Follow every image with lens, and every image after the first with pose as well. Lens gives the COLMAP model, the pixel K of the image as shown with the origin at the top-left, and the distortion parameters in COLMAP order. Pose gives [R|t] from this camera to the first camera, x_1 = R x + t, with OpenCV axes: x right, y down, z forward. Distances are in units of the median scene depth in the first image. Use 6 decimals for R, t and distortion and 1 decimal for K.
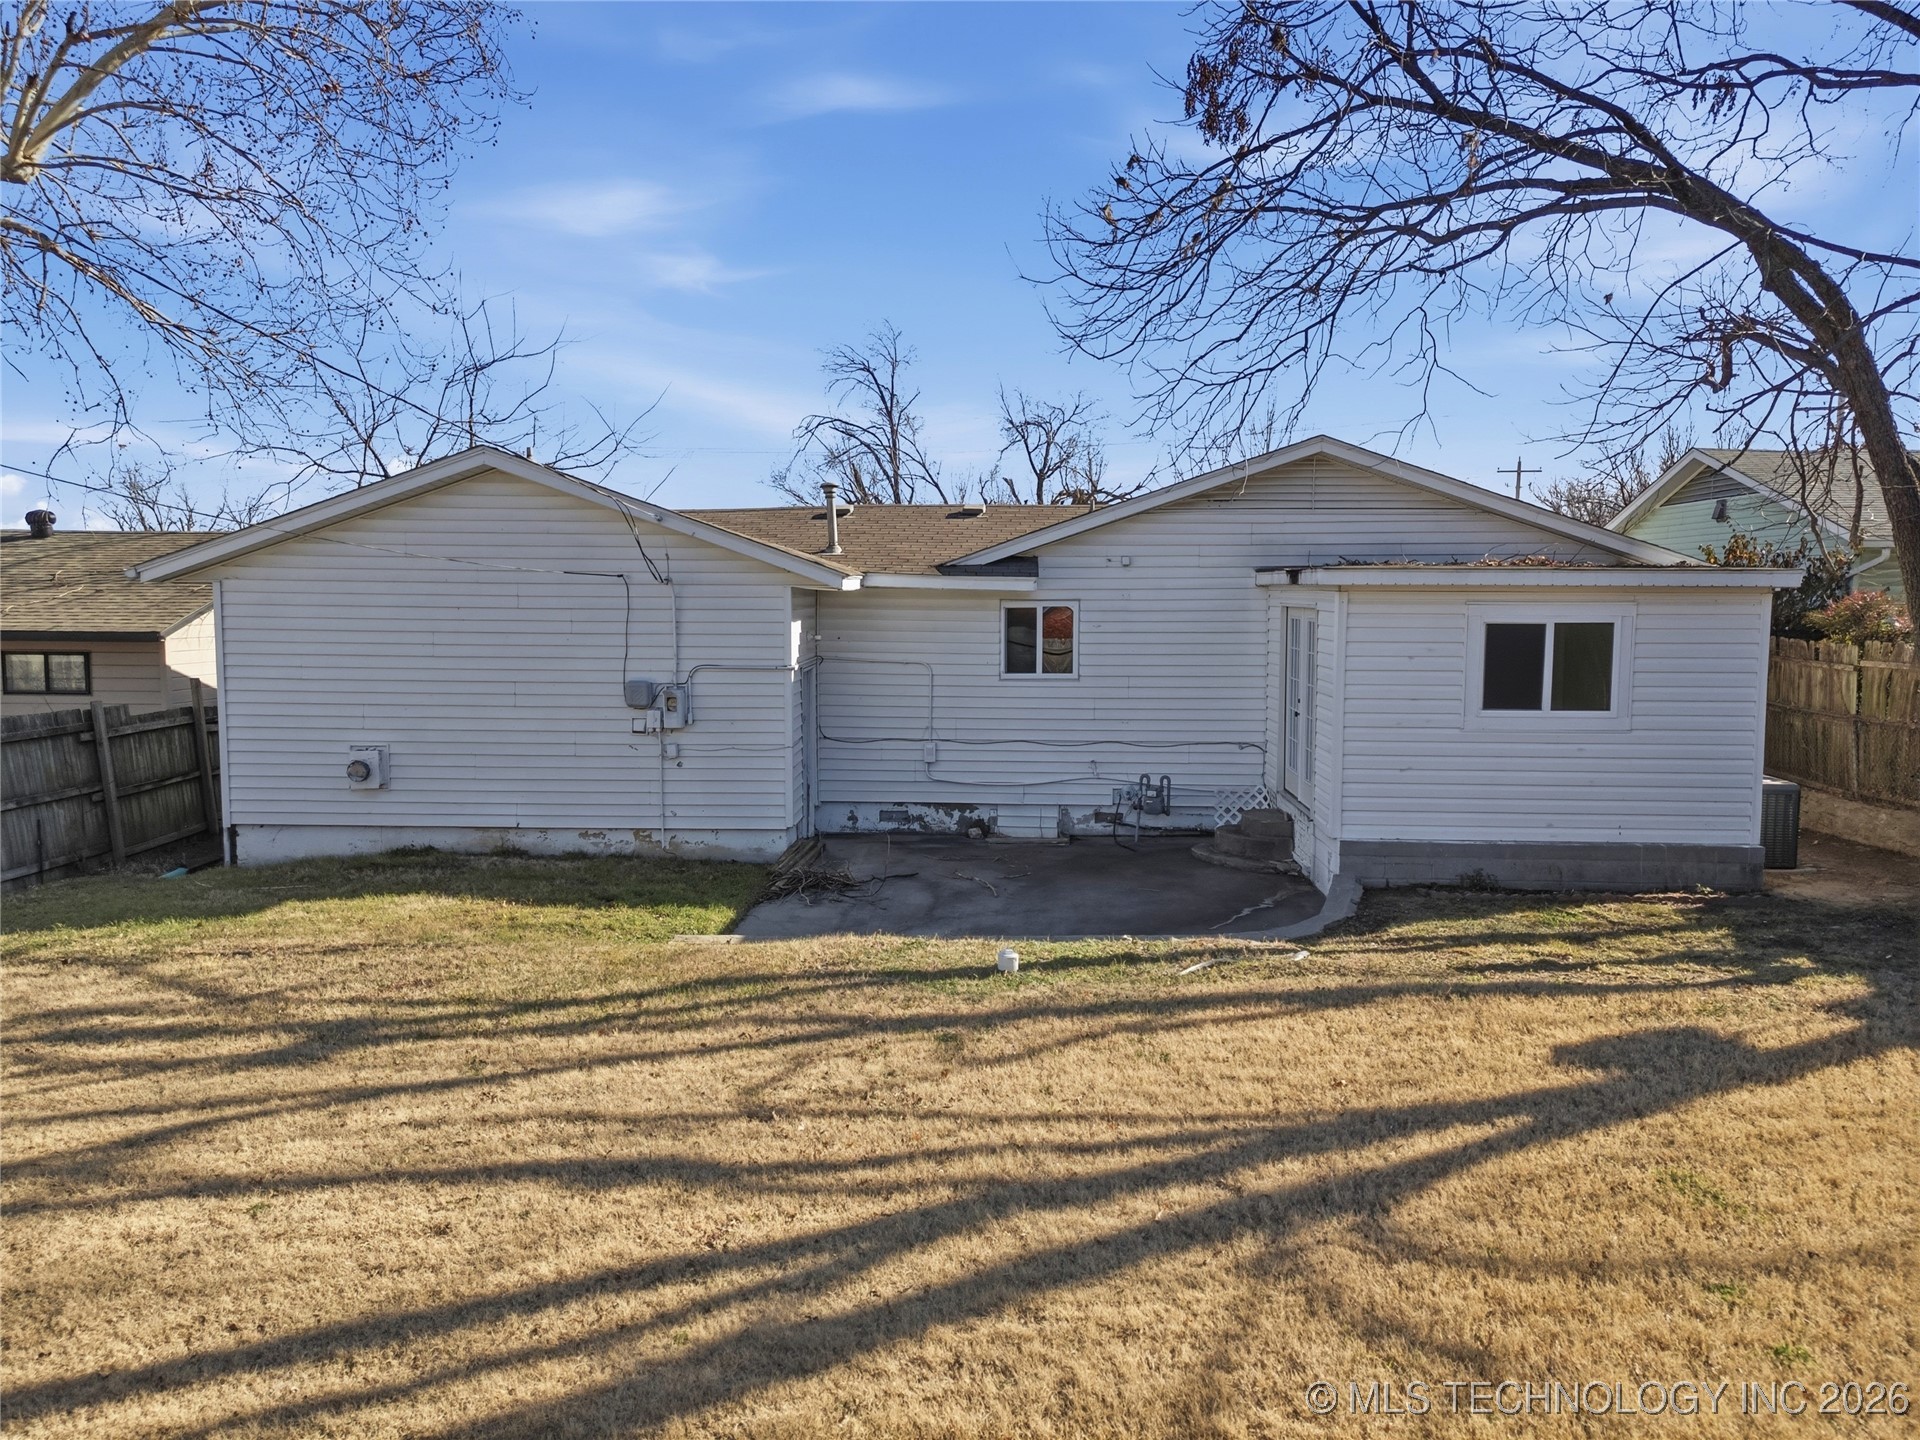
lens RADIAL K [[1373.5, 0, 959.9], [0, 1373.5, 720.3], [0, 0, 1]] dist [0.033562, -0.002867]
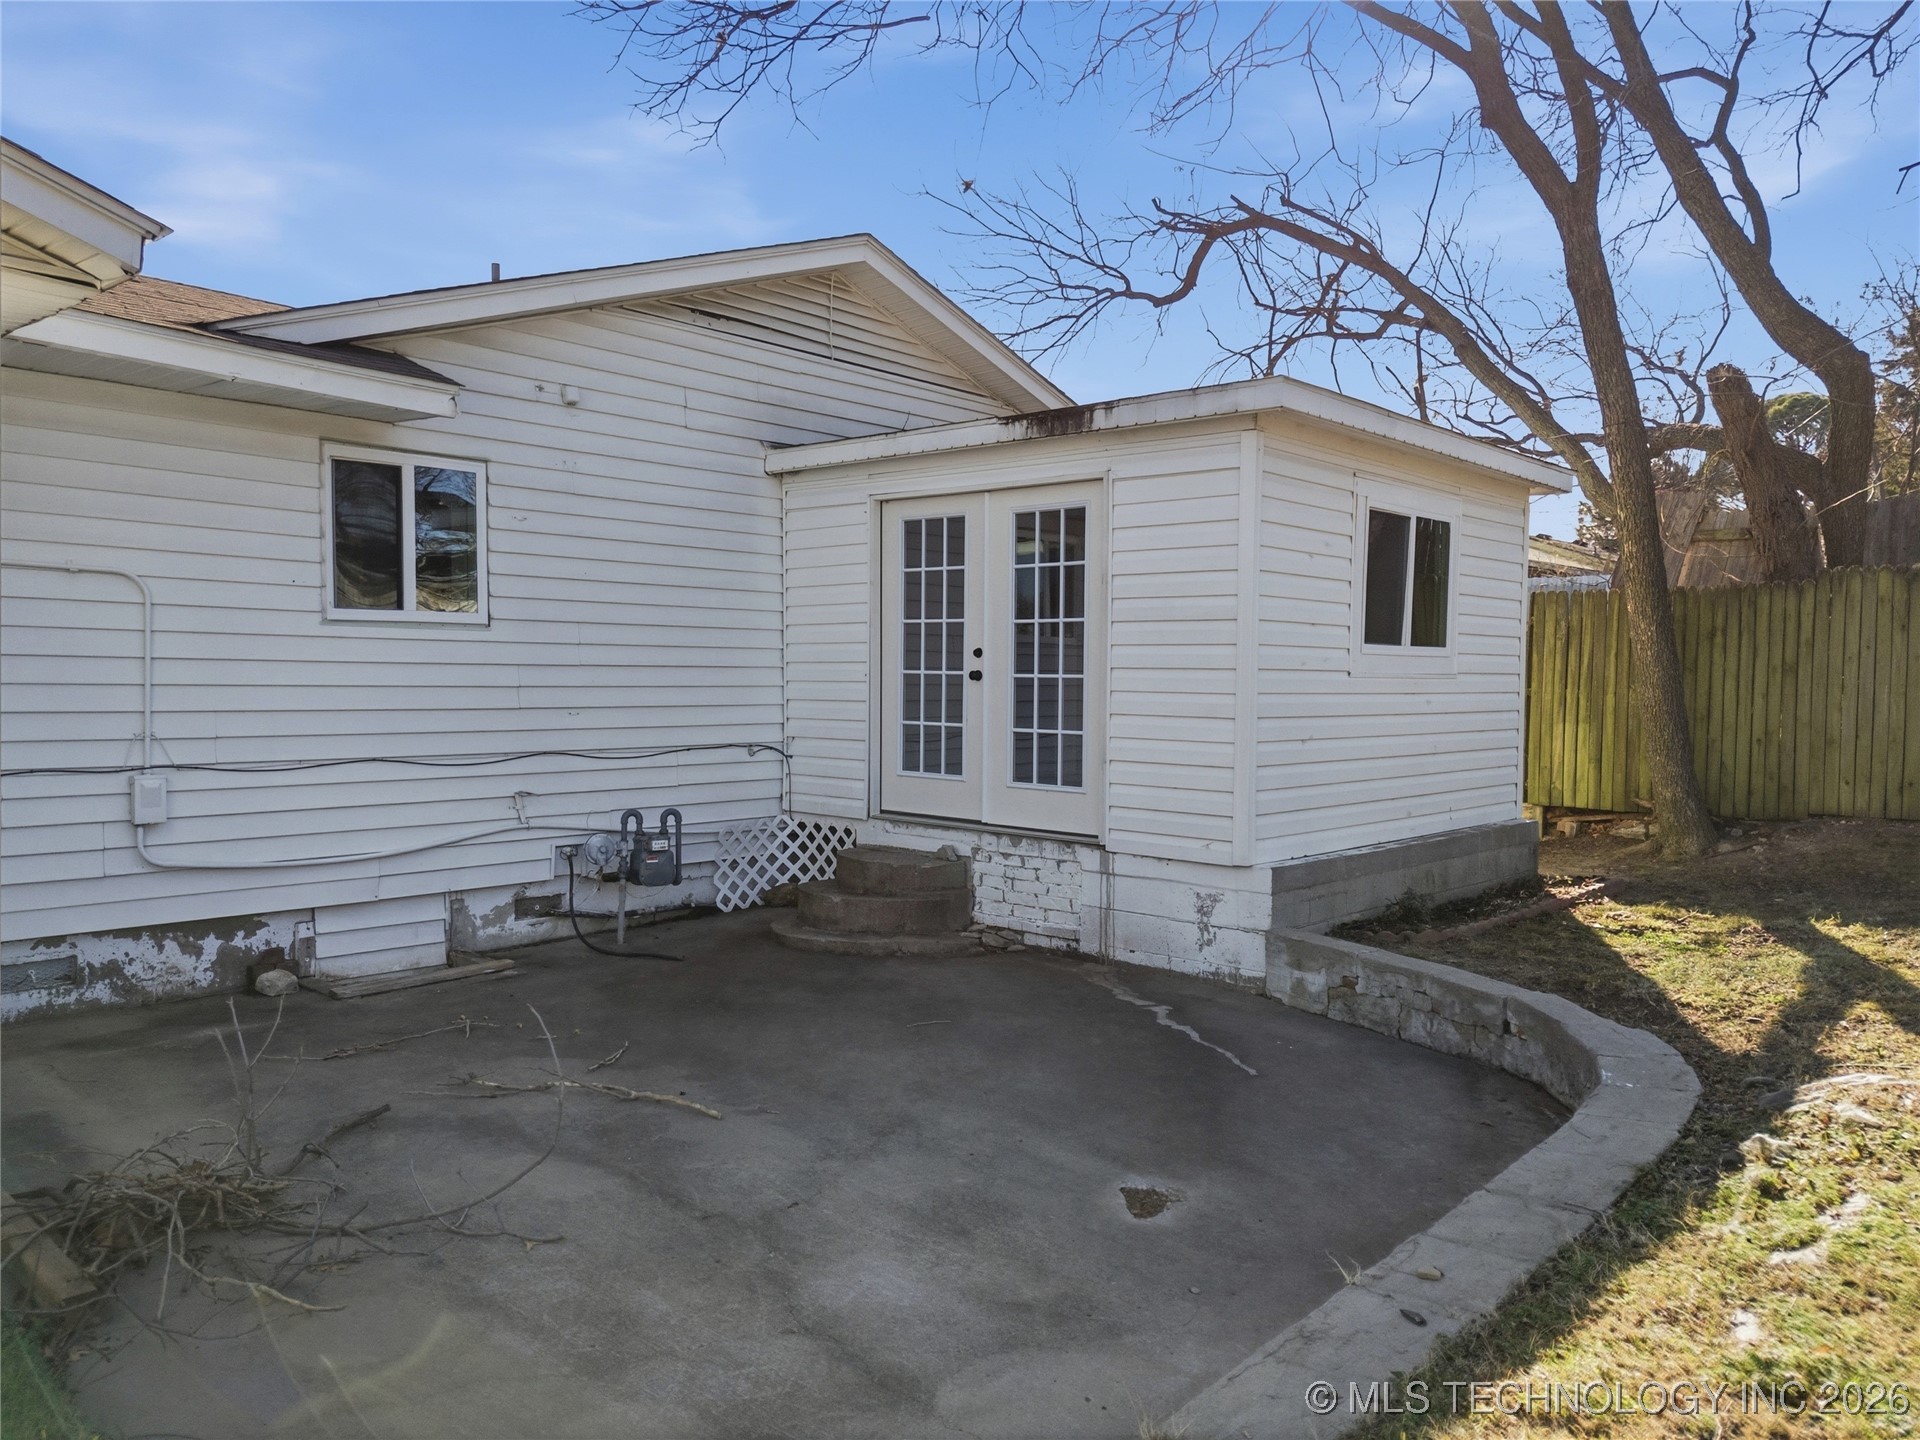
lens RADIAL K [[1373.5, 0, 962.2], [0, 1373.5, 718.4], [0, 0, 1]] dist [0.033562, -0.002867]
pose [[0.648082, -0.023173, 0.761218, -0.174318], [0.060968, 0.997908, -0.021528, 0.023124], [-0.759126, 0.060362, 0.648139, 0.560075]]
